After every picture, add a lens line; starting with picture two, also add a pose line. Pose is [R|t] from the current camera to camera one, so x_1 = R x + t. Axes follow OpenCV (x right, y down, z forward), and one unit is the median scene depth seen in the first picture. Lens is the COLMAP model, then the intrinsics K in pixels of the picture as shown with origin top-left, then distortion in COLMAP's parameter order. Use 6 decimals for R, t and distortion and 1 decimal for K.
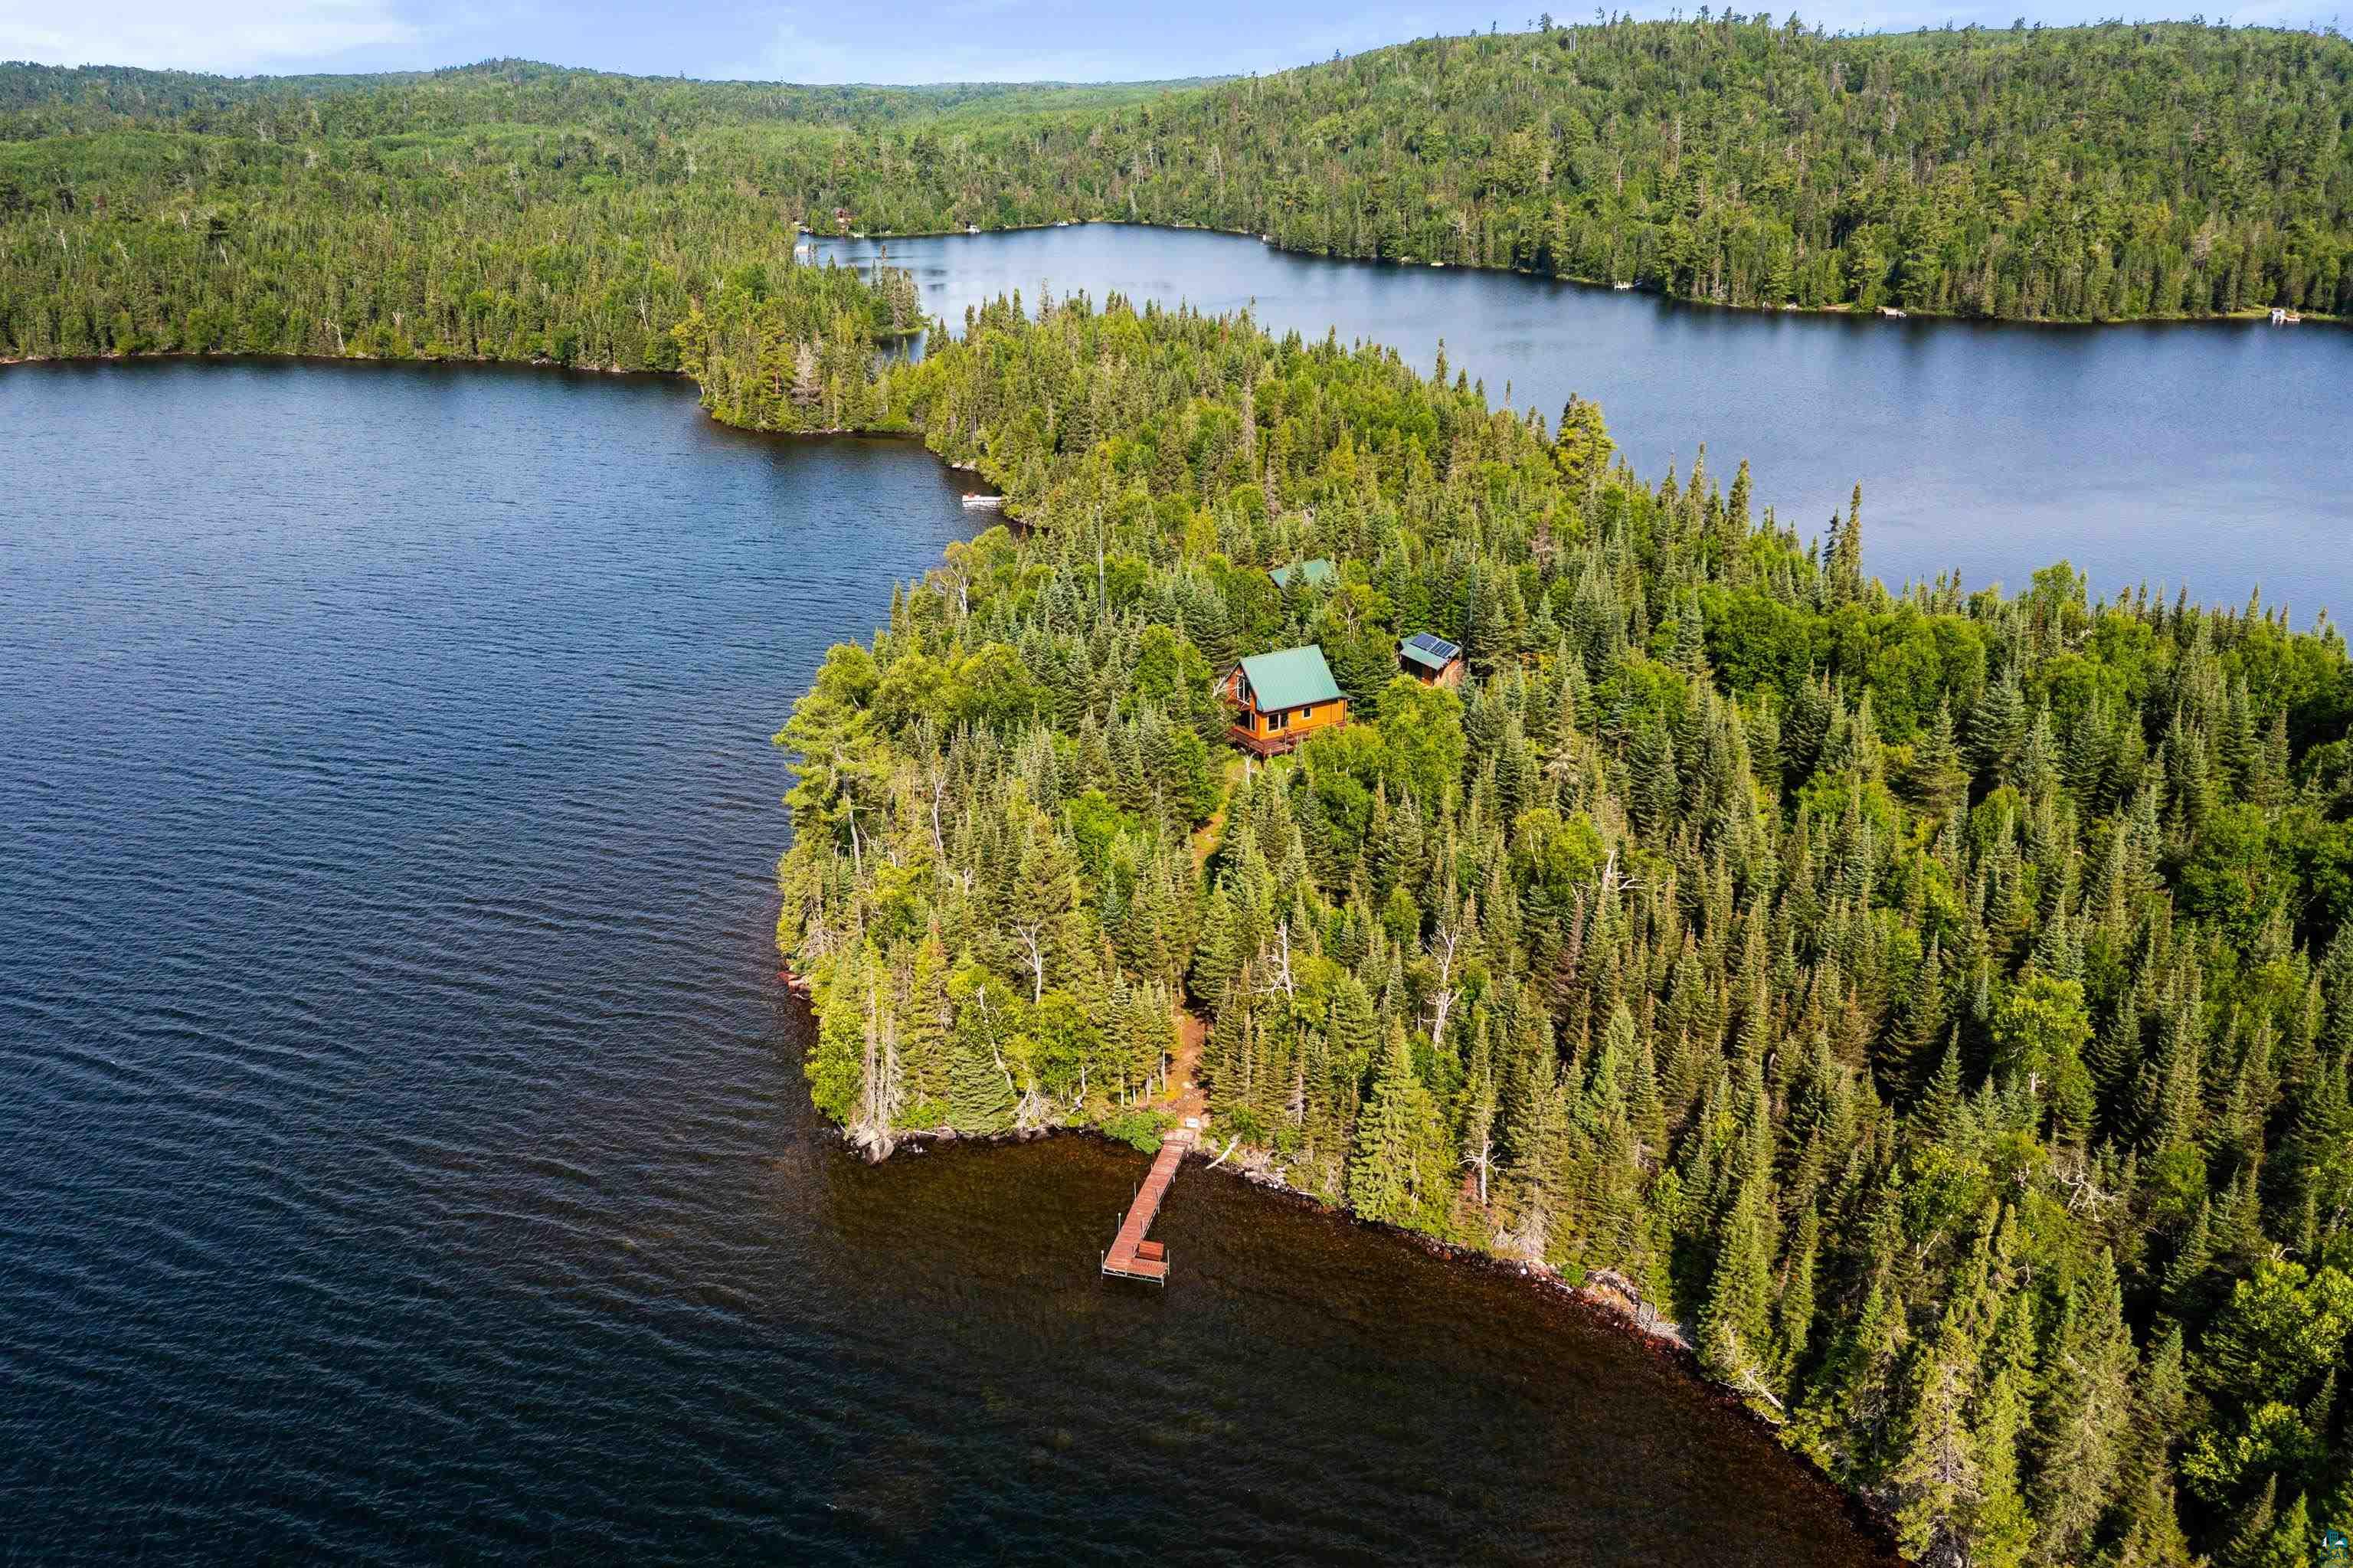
lens RADIAL K [[1852.0, 0, 1176.1], [0, 1852.0, 790.4], [0, 0, 1]] dist [-0.025733, 0.009821]
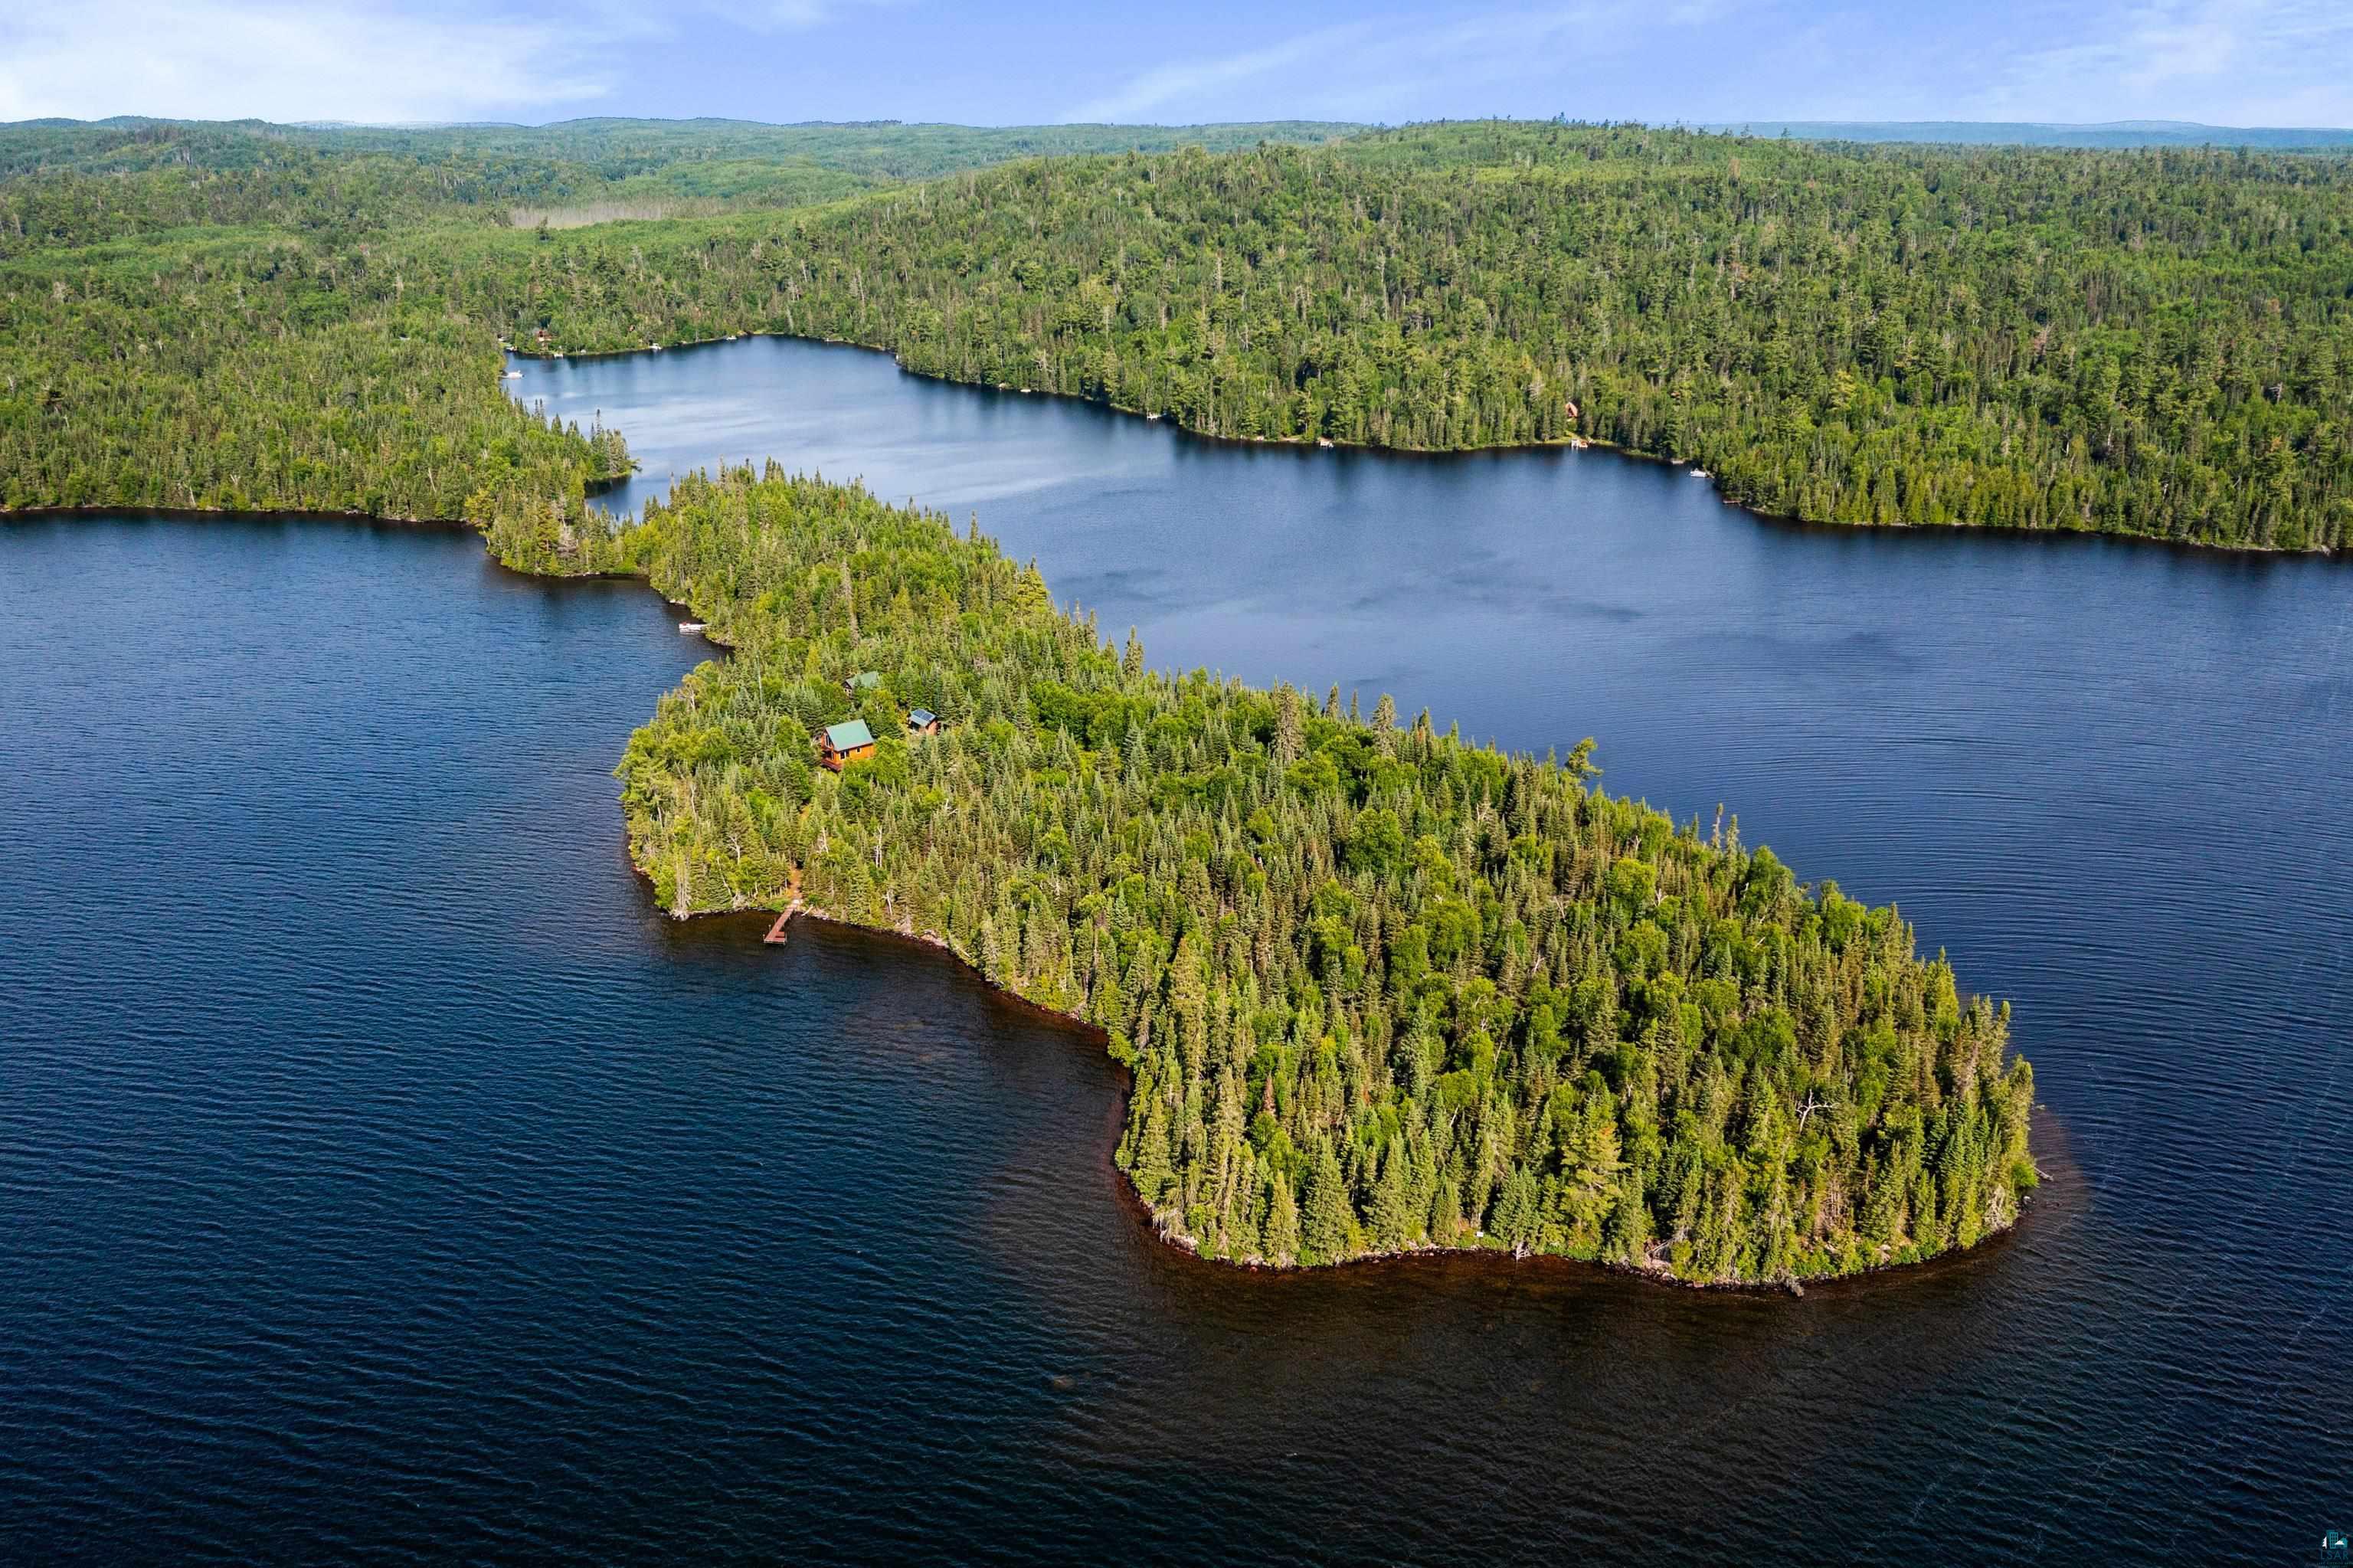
lens RADIAL K [[1852.0, 0, 1176.1], [0, 1852.0, 790.4], [0, 0, 1]] dist [-0.025733, 0.009821]
pose [[0.985766, -0.047979, 0.161130, 0.034439], [0.049199, 0.998783, -0.003589, 0.012611], [-0.160762, 0.011465, 0.986927, -0.486382]]
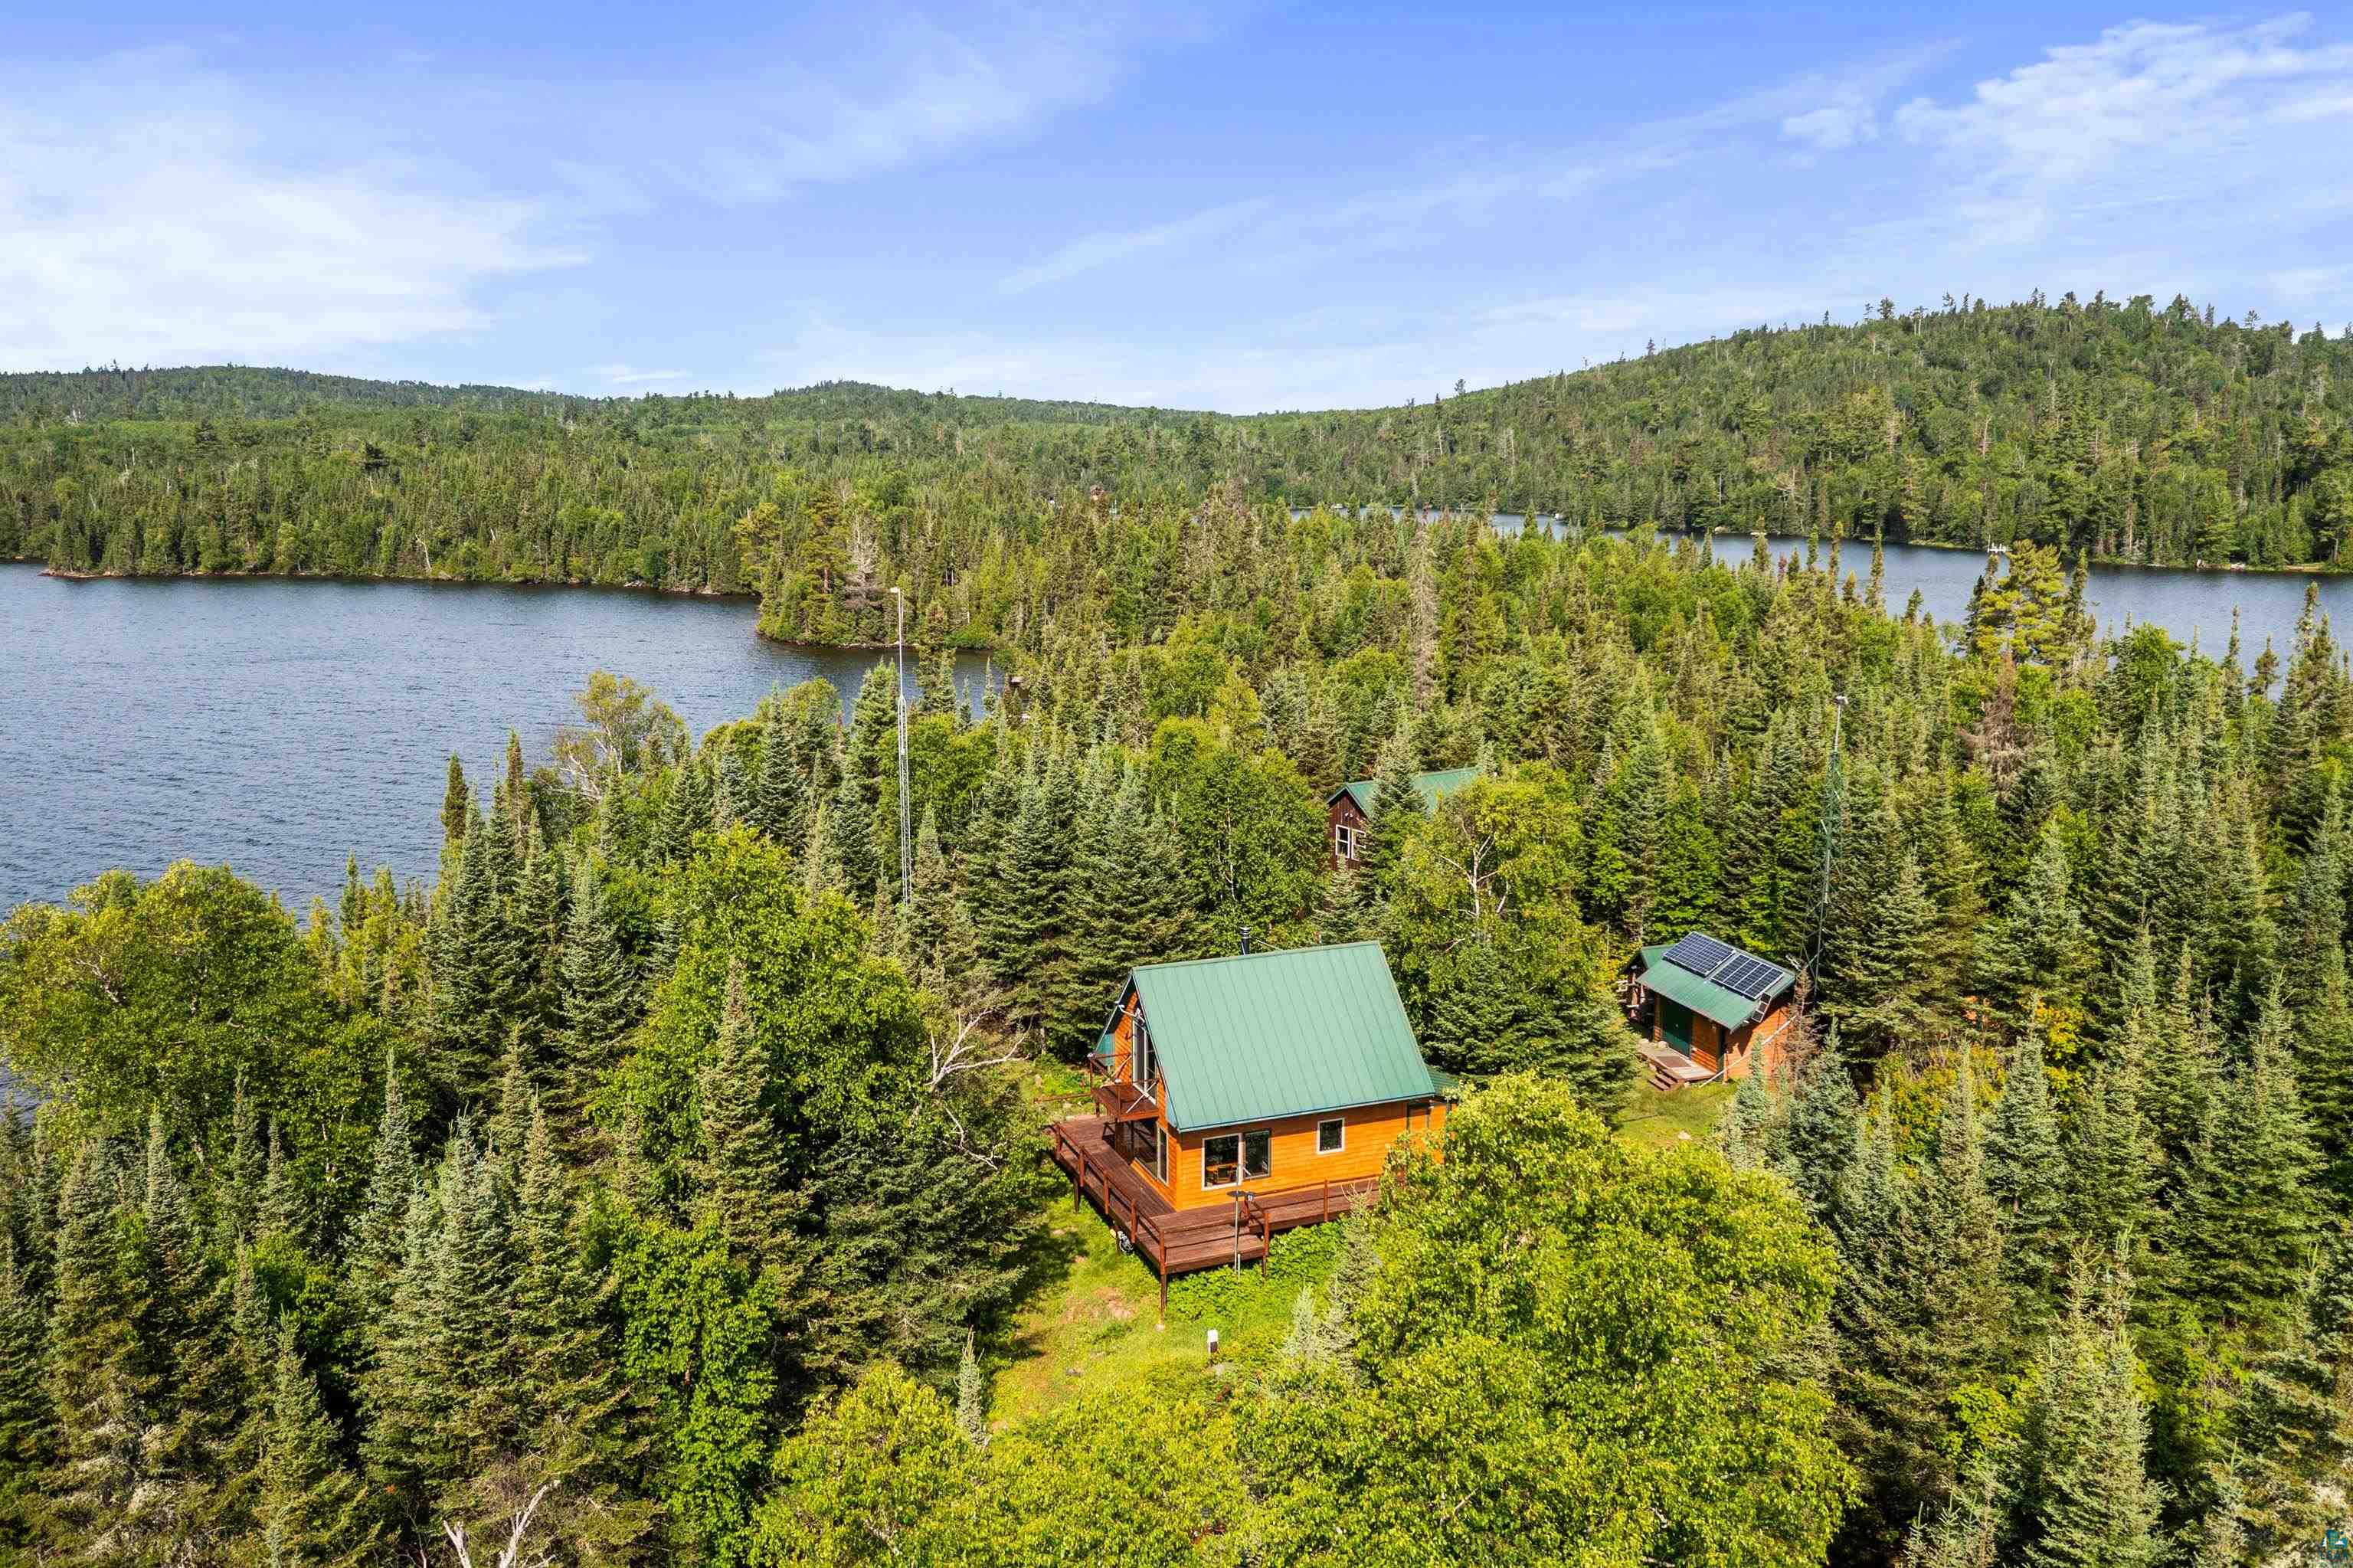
lens RADIAL K [[1848.6, 0, 1176.5], [0, 1848.6, 784.0], [0, 0, 1]] dist [-0.021162, -0.001834]
pose [[0.985294, 0.036064, -0.167016, 0.039012], [-0.065172, 0.982897, -0.172239, -0.018251], [0.157948, 0.180590, 0.970793, 0.262168]]
